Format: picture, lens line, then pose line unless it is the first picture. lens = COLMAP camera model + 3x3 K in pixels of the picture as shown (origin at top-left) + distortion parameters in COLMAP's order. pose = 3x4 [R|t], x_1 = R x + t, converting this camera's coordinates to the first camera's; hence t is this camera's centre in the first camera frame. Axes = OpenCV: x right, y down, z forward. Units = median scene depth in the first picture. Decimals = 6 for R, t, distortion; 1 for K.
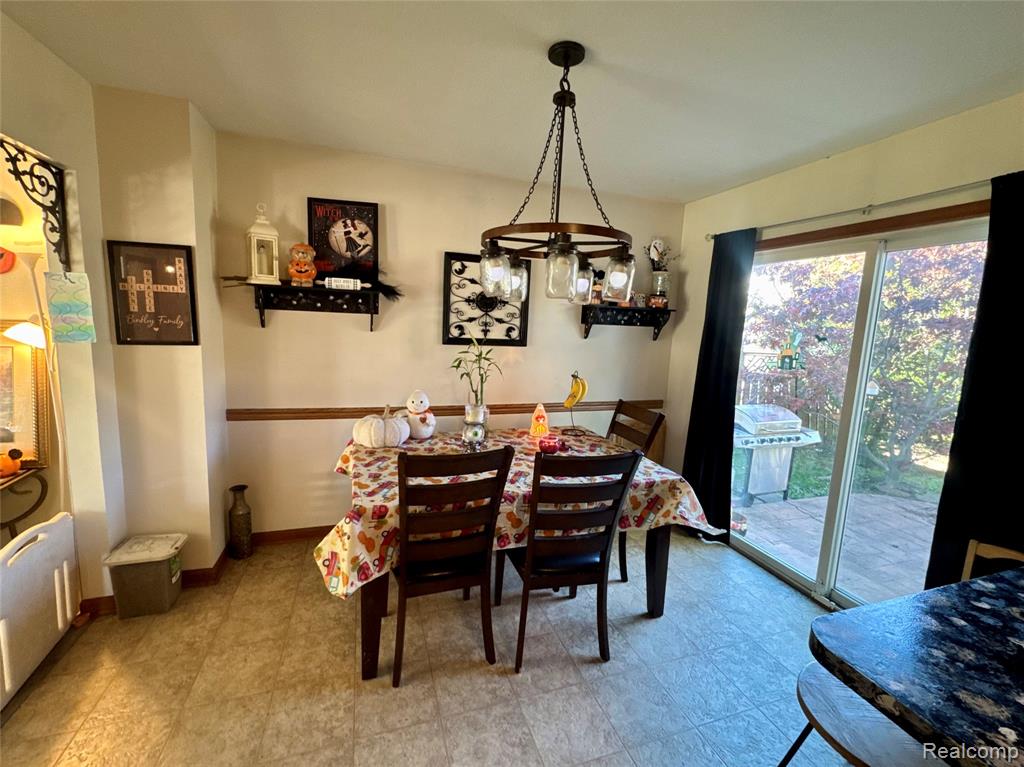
lens RADIAL K [[417.4, 0, 501.0], [0, 417.4, 378.1], [0, 0, 1]] dist [0.001823, 0.000445]
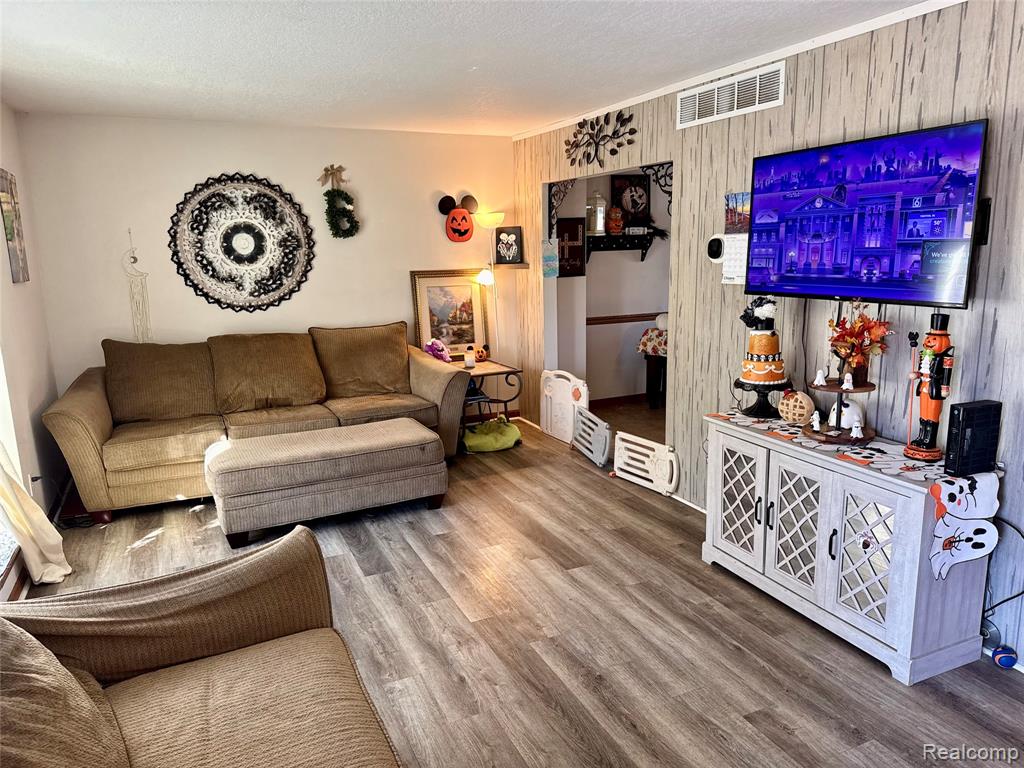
lens RADIAL K [[719.5, 0, 510.0], [0, 719.5, 386.2], [0, 0, 1]] dist [0.000926, -0.000645]
pose [[0.992348, -0.085643, 0.088946, -1.415711], [0.079771, 0.994518, 0.067607, 0.155843], [-0.094248, -0.059995, 0.993739, -2.026929]]
